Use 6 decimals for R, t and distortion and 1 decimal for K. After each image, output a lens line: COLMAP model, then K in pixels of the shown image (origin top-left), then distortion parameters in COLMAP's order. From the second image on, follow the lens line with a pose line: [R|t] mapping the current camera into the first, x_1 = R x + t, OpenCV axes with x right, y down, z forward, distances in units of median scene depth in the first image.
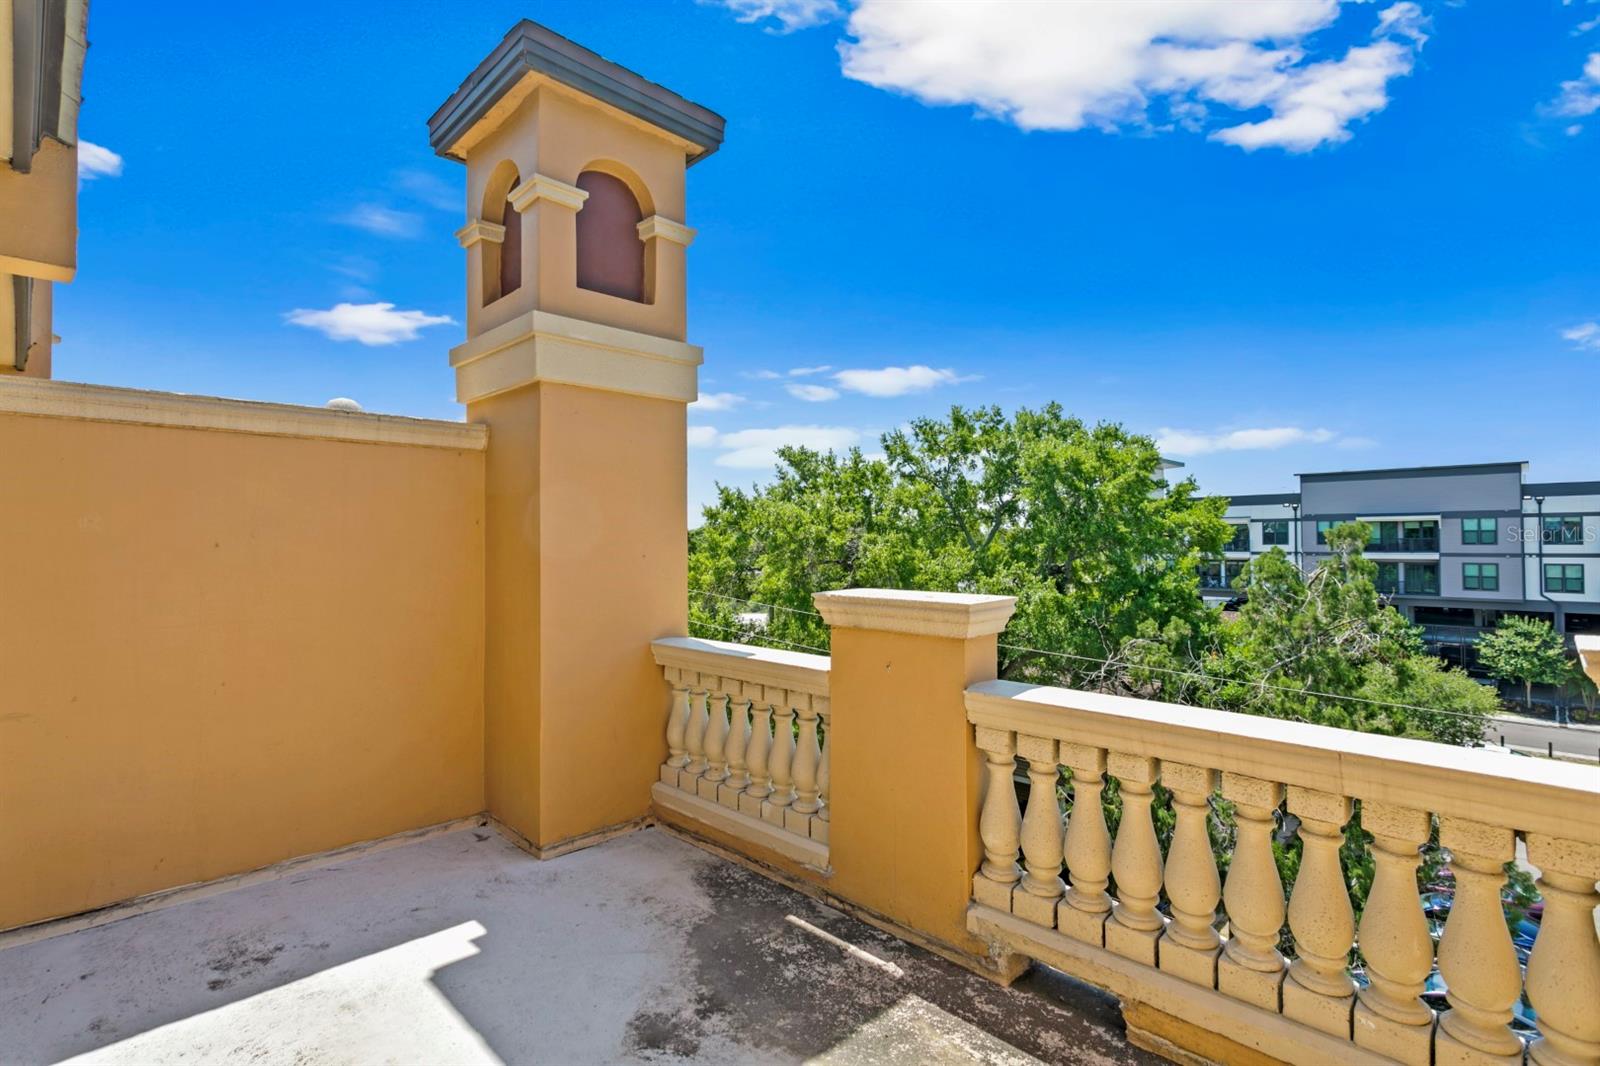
lens RADIAL K [[763.4, 0, 768.8], [0, 763.4, 528.6], [0, 0, 1]] dist [0.010775, 0.000921]
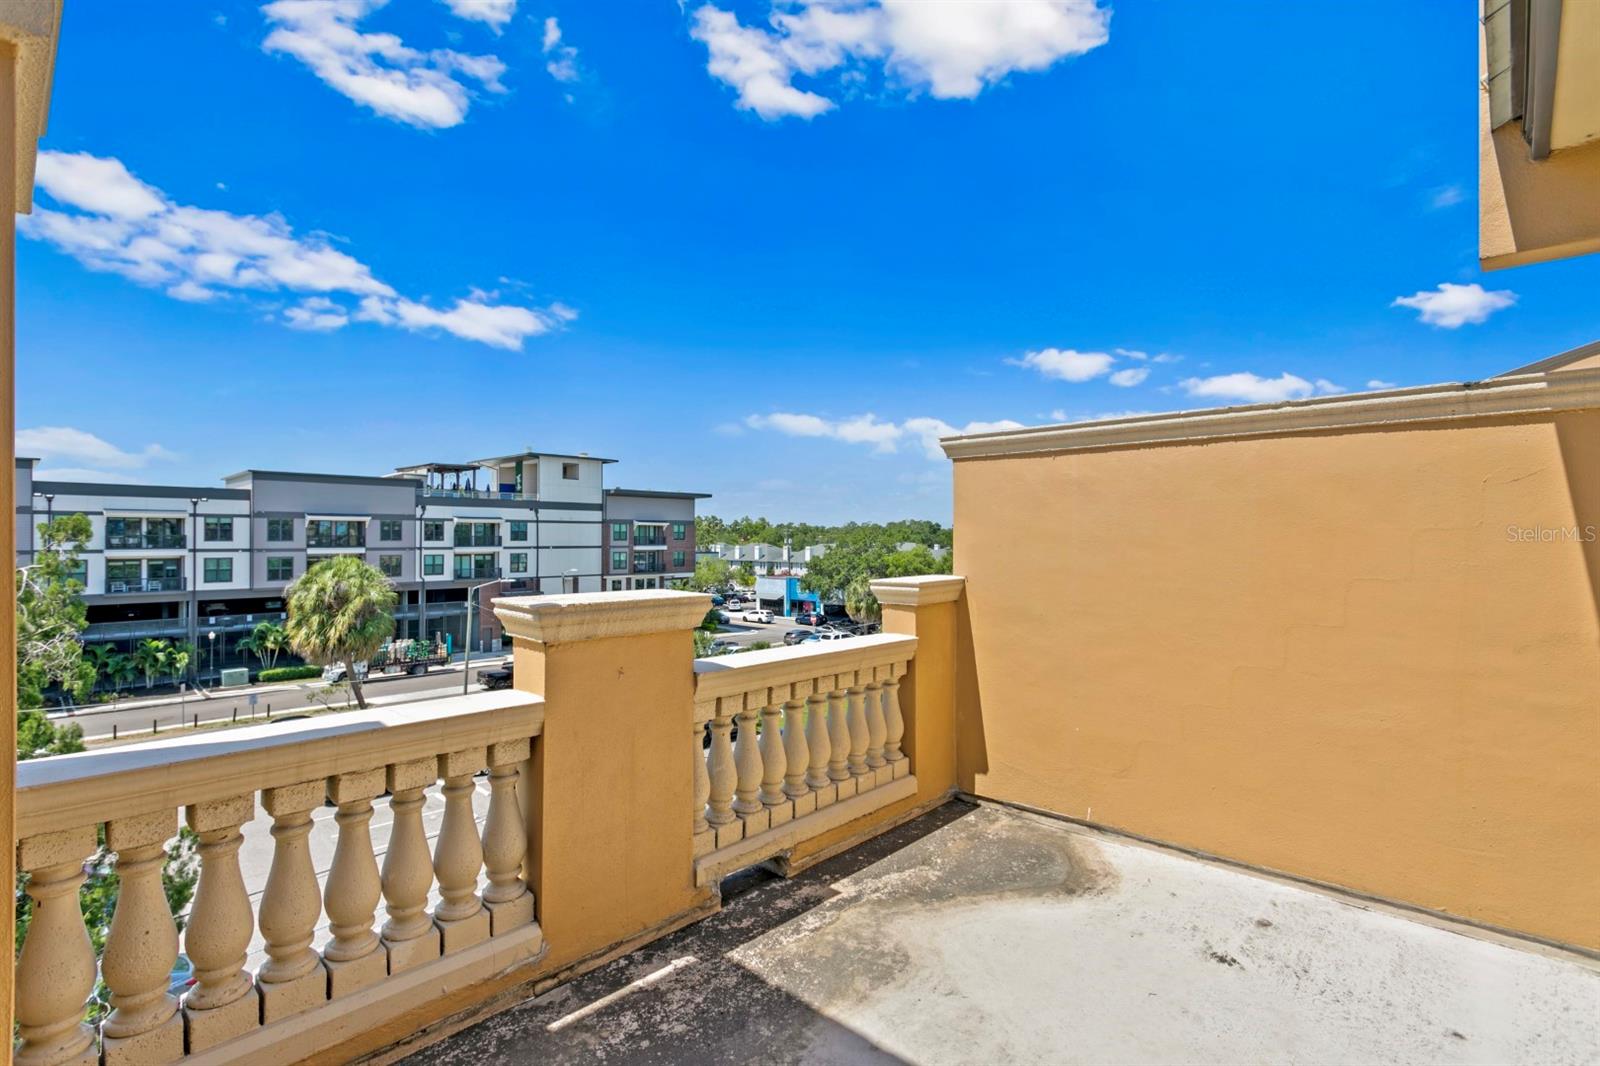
lens RADIAL K [[763.4, 0, 796.6], [0, 763.4, 532.2], [0, 0, 1]] dist [0.010775, 0.000921]
pose [[-0.041048, 0.008340, 0.999122, -0.815282], [-0.016886, 0.999817, -0.009040, 0.014956], [-0.999014, -0.017242, -0.040900, 0.857277]]
